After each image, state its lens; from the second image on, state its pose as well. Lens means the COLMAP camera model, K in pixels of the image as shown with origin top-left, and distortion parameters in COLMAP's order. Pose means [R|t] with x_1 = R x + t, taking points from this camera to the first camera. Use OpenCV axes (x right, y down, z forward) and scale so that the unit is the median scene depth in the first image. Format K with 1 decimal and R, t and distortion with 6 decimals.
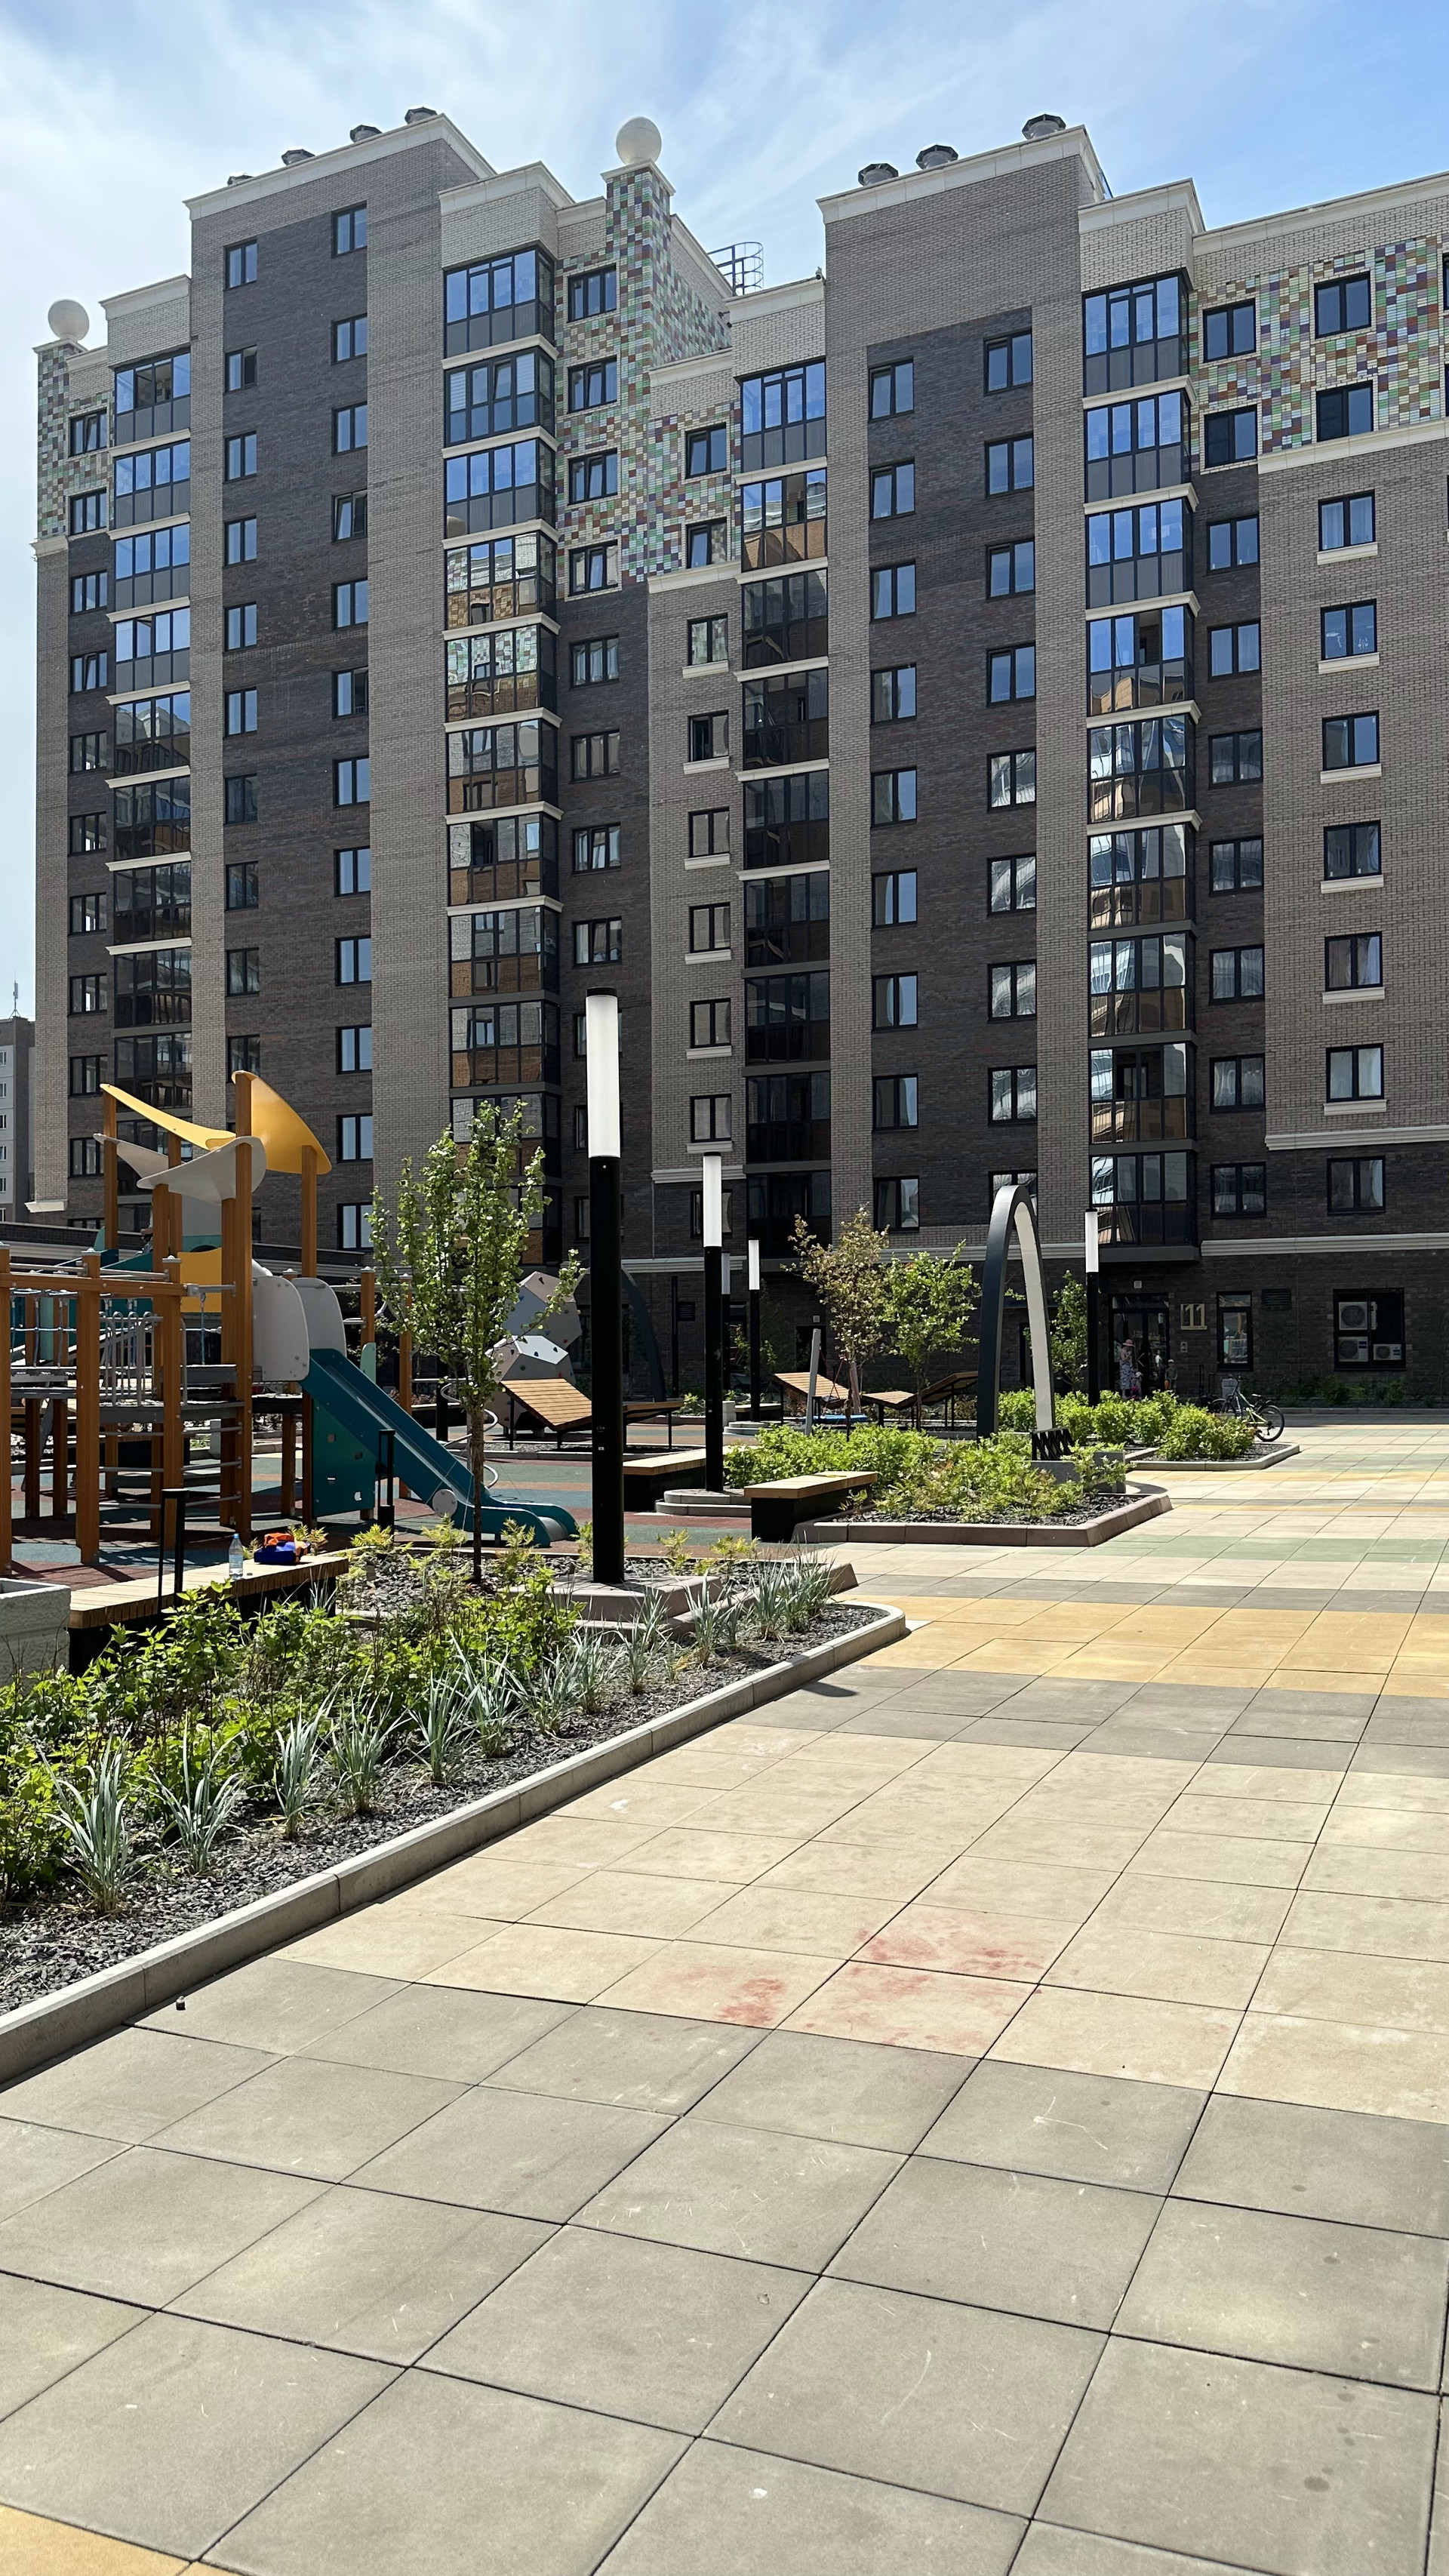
lens RADIAL K [[1849.8, 0, 718.8], [0, 1849.8, 1295.1], [0, 0, 1]] dist [0.092094, -0.023516]
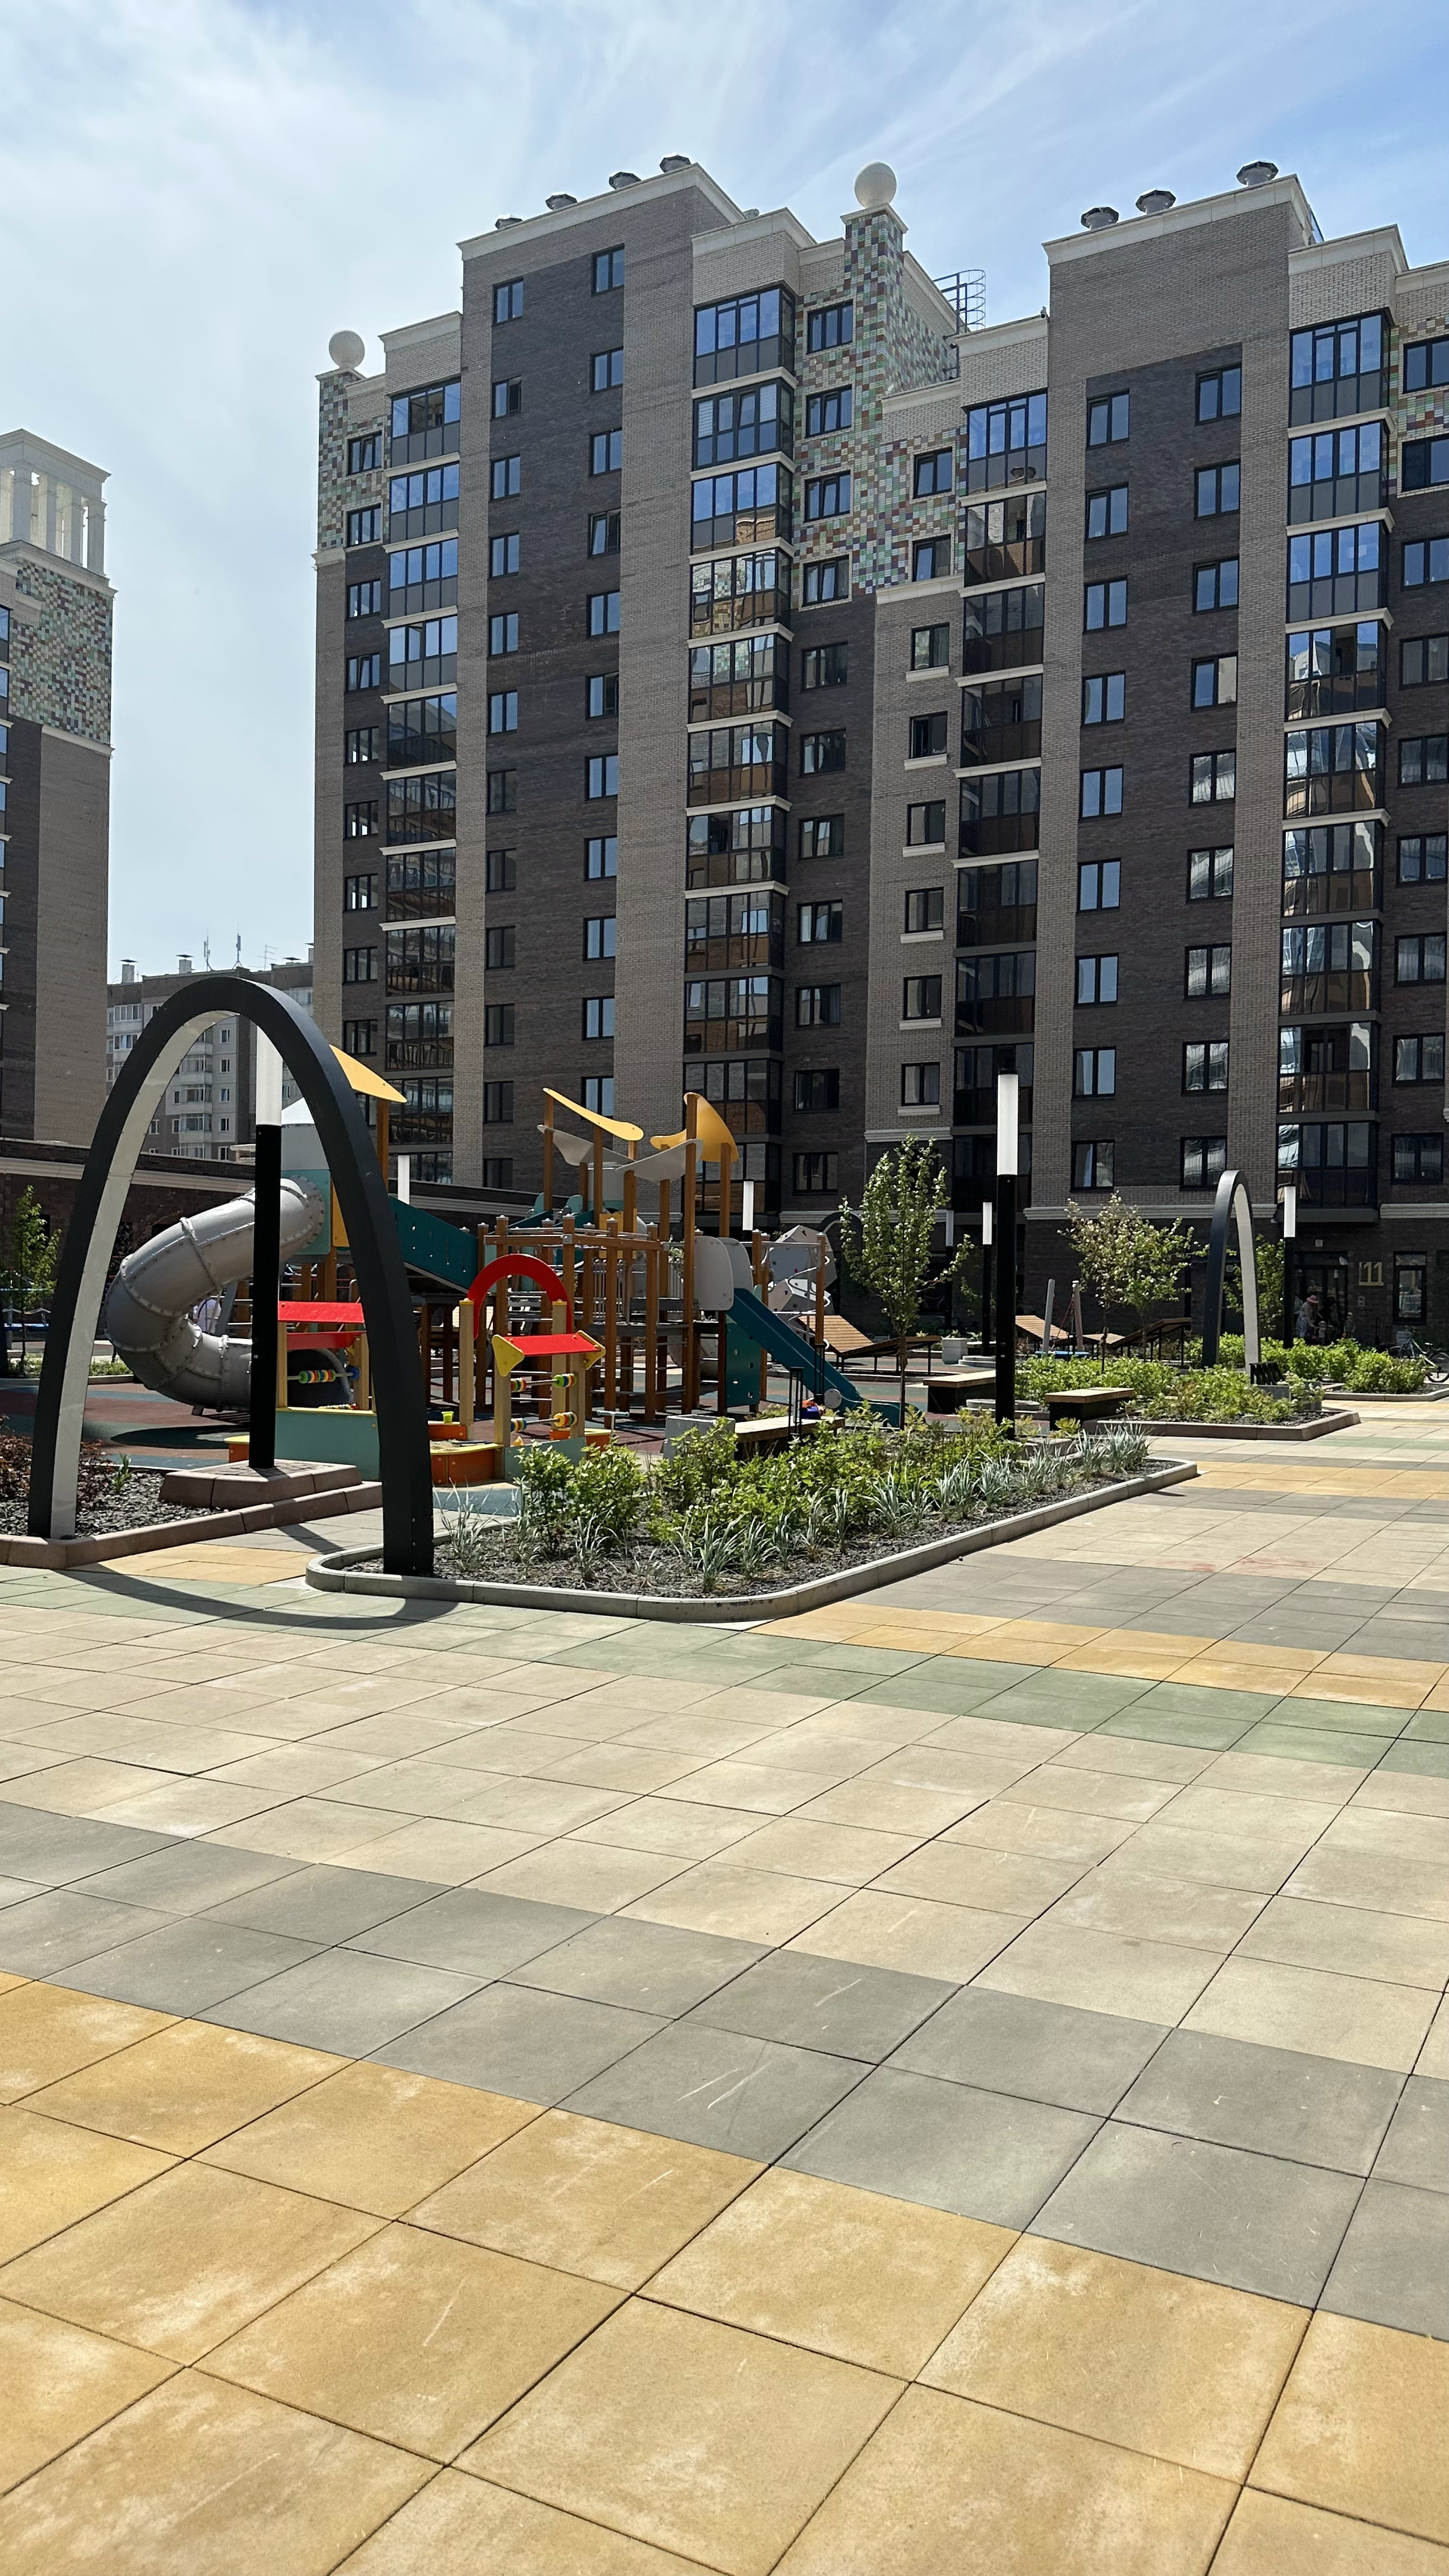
lens RADIAL K [[1849.8, 0, 750.6], [0, 1849.8, 1269.1], [0, 0, 1]] dist [0.092094, -0.023516]
pose [[0.997524, 0.019020, -0.067706, -0.029888], [-0.017961, 0.999707, 0.016221, -0.002229], [0.067995, -0.014964, 0.997573, -0.103959]]
